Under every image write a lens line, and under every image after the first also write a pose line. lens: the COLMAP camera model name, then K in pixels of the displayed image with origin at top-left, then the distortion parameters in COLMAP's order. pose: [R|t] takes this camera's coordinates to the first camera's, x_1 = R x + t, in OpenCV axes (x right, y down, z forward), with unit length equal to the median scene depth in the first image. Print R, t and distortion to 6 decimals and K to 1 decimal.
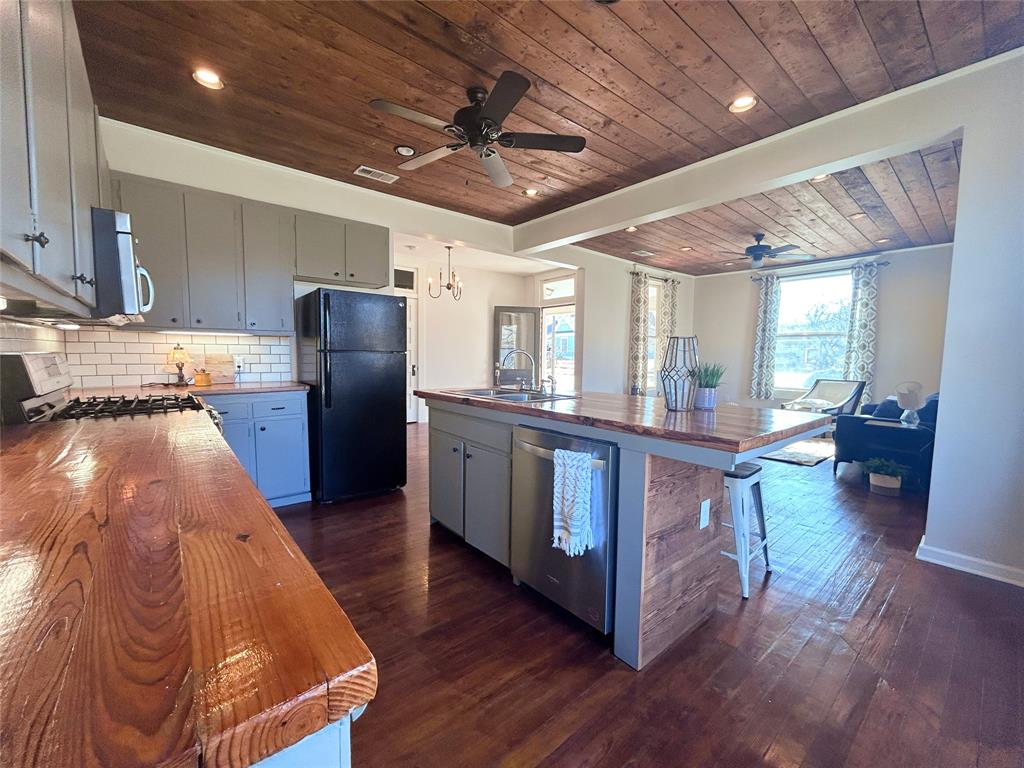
lens RADIAL K [[415.7, 0, 509.6], [0, 415.7, 384.6], [0, 0, 1]] dist [-0.001755, -0.000486]
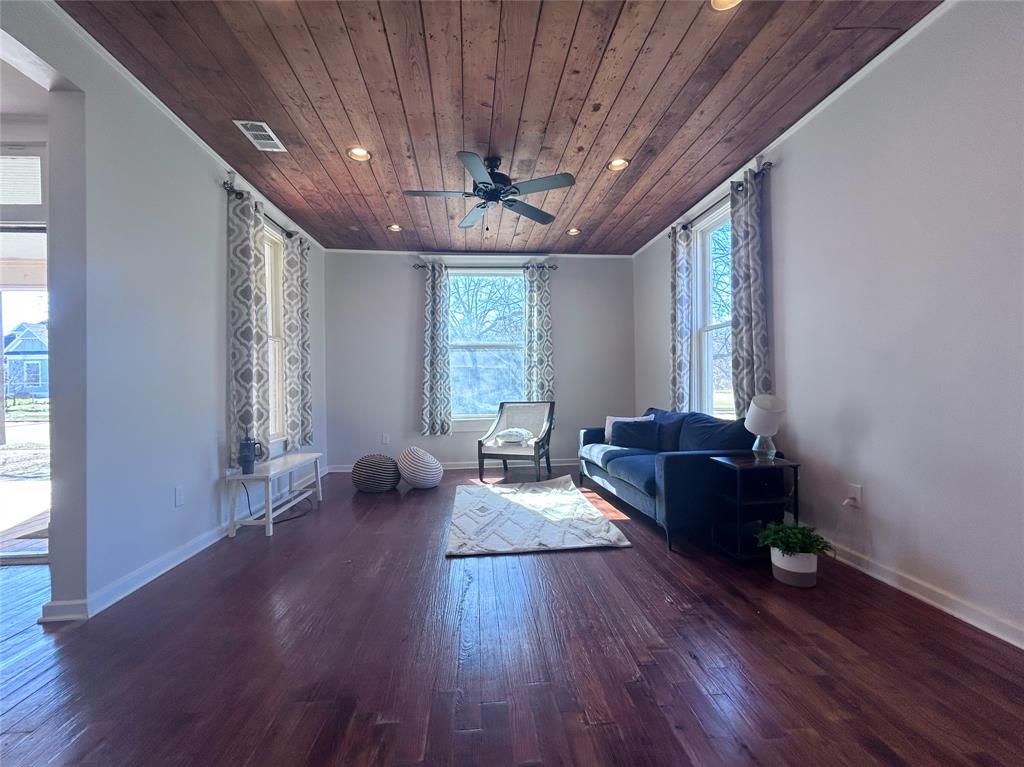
lens RADIAL K [[433.2, 0, 509.7], [0, 433.2, 383.1], [0, 0, 1]] dist [-0.001100, 0.000159]
pose [[0.573863, -0.013672, 0.818837, 0.092524], [0.076562, 0.996377, -0.037021, -0.018874], [-0.815365, 0.083937, 0.572831, 0.552527]]
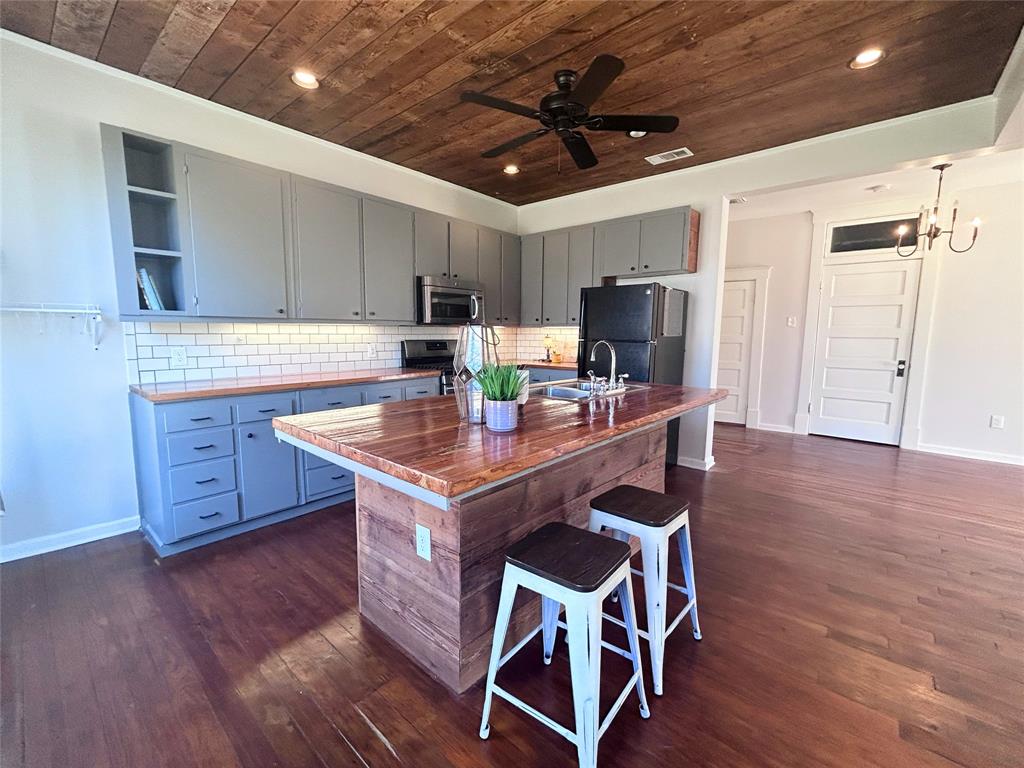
lens RADIAL K [[433.2, 0, 509.7], [0, 433.2, 383.6], [0, 0, 1]] dist [-0.001100, 0.000159]
pose [[0.167653, 0.109034, -0.979798, 0.378886], [-0.078714, 0.992173, 0.096942, -0.029957], [0.982699, 0.060871, 0.174924, 0.285740]]
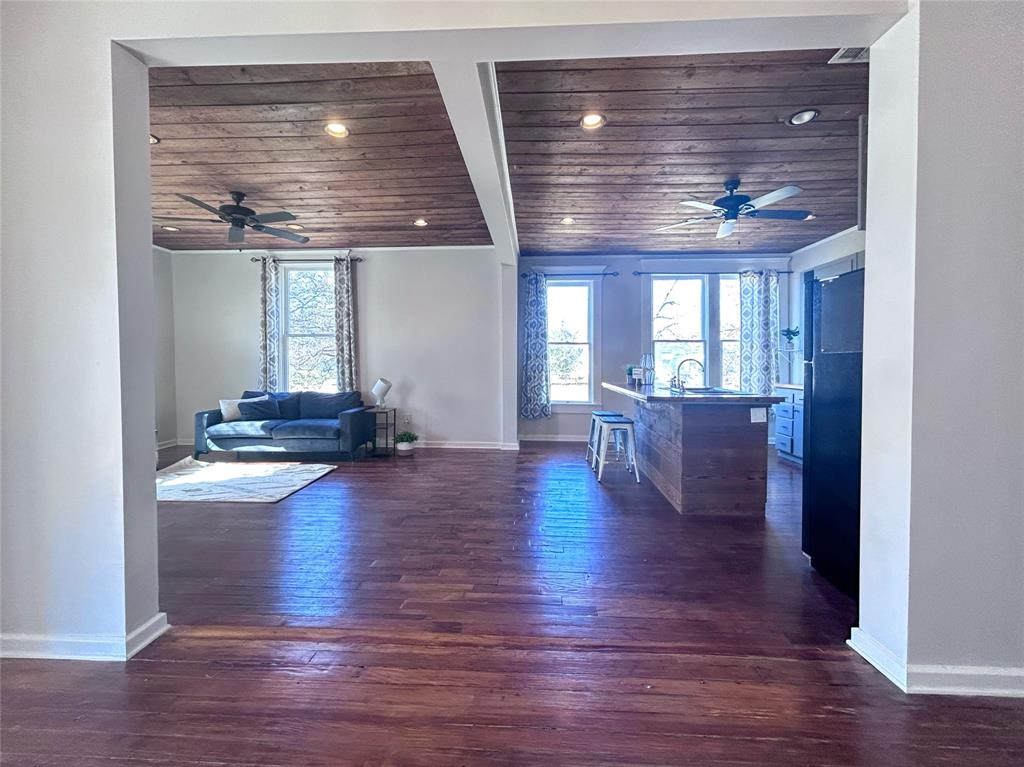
lens RADIAL K [[425.0, 0, 511.5], [0, 425.0, 372.8], [0, 0, 1]] dist [-0.000707, 0.000087]
pose [[-0.737262, -0.027714, 0.675038, -0.211417], [0.041352, 0.995434, 0.086032, -0.079828], [-0.674340, 0.091342, -0.732750, 1.051169]]
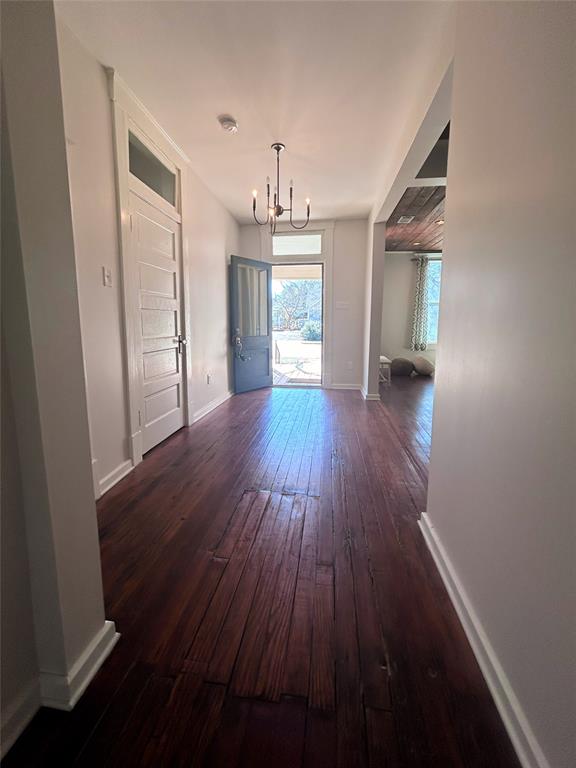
lens RADIAL K [[328.5, 0, 290.4], [0, 328.5, 368.9], [0, 0, 1]] dist [-0.001451, -0.000033]
pose [[0.727883, -0.105630, 0.677516, -0.495825], [0.055584, 0.993901, 0.095240, -0.037676], [-0.683444, -0.031665, 0.729315, 0.589369]]
